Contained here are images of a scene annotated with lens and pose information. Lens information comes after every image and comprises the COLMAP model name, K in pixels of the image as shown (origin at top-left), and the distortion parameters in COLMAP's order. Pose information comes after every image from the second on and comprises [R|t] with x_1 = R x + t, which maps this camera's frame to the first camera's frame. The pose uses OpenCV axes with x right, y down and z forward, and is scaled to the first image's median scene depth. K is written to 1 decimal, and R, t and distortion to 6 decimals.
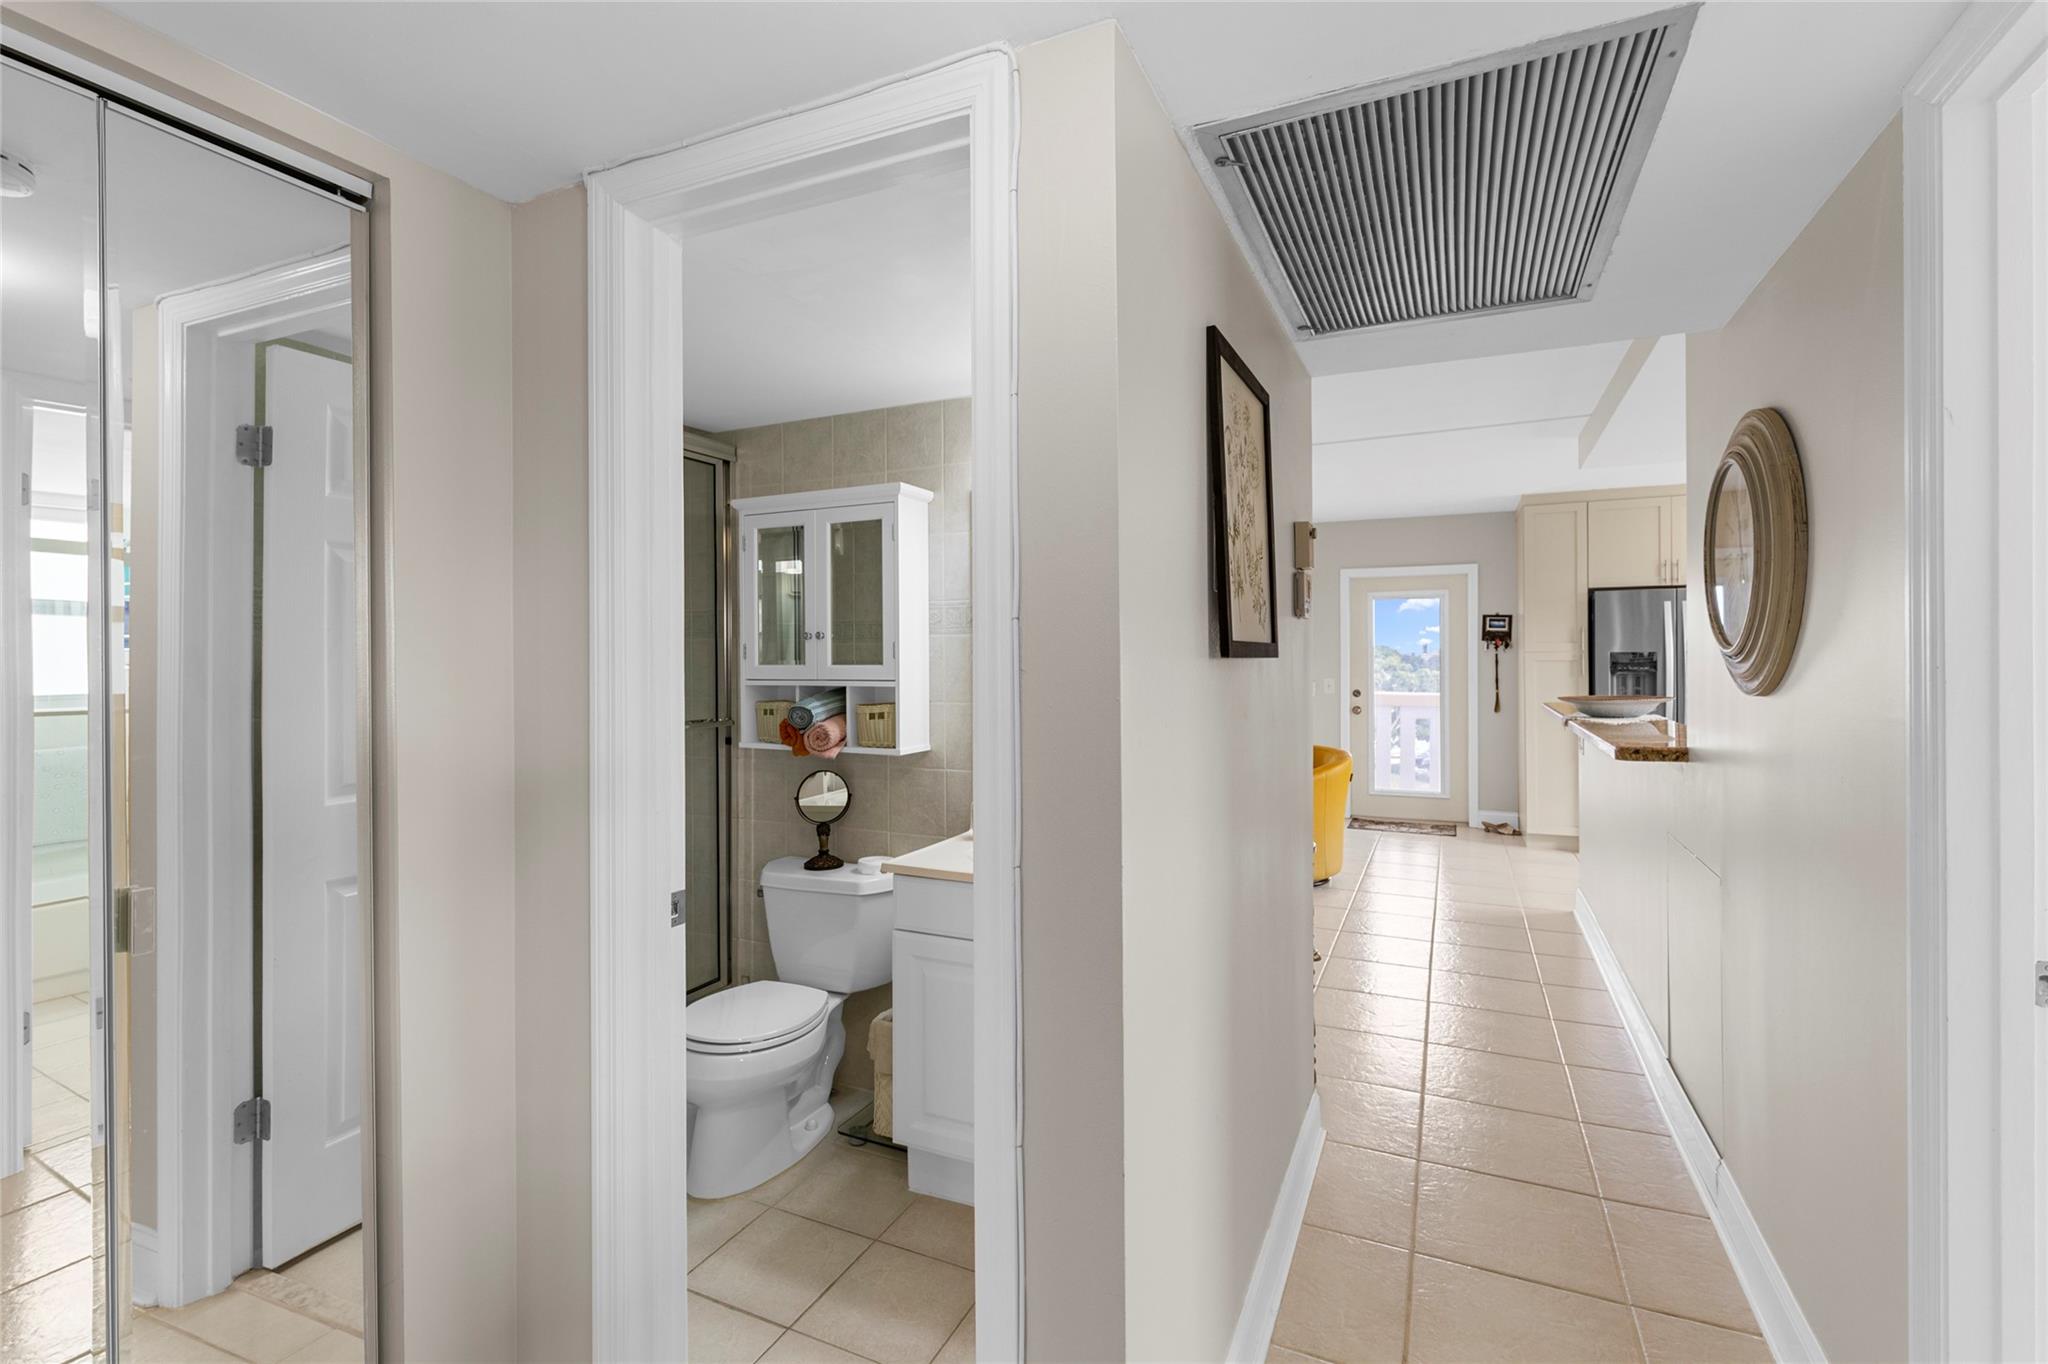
lens RADIAL K [[913.8, 0, 1026.4], [0, 913.8, 662.3], [0, 0, 1]] dist [0.000191, -0.000281]
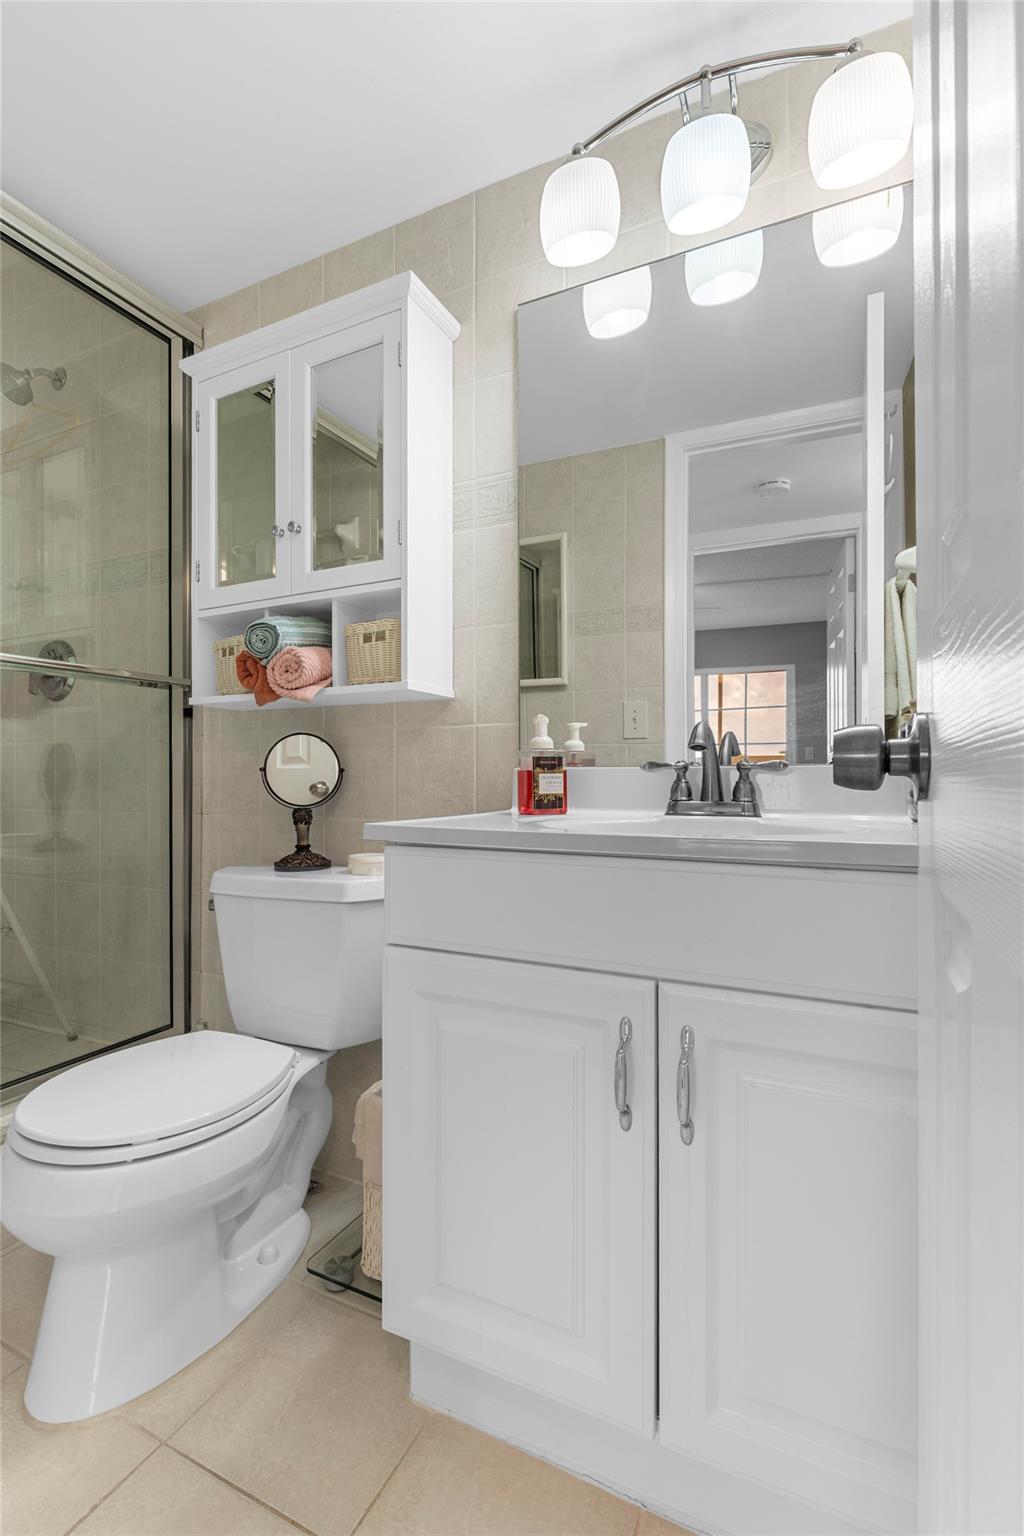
lens RADIAL K [[688.5, 0, 526.8], [0, 688.5, 768.4], [0, 0, 1]] dist [0.003407, -0.000156]
pose [[0.999986, 0.004285, -0.003231, -0.048284], [-0.004333, 0.999880, -0.014874, 0.159816], [0.003167, 0.014888, 0.999884, 0.484512]]
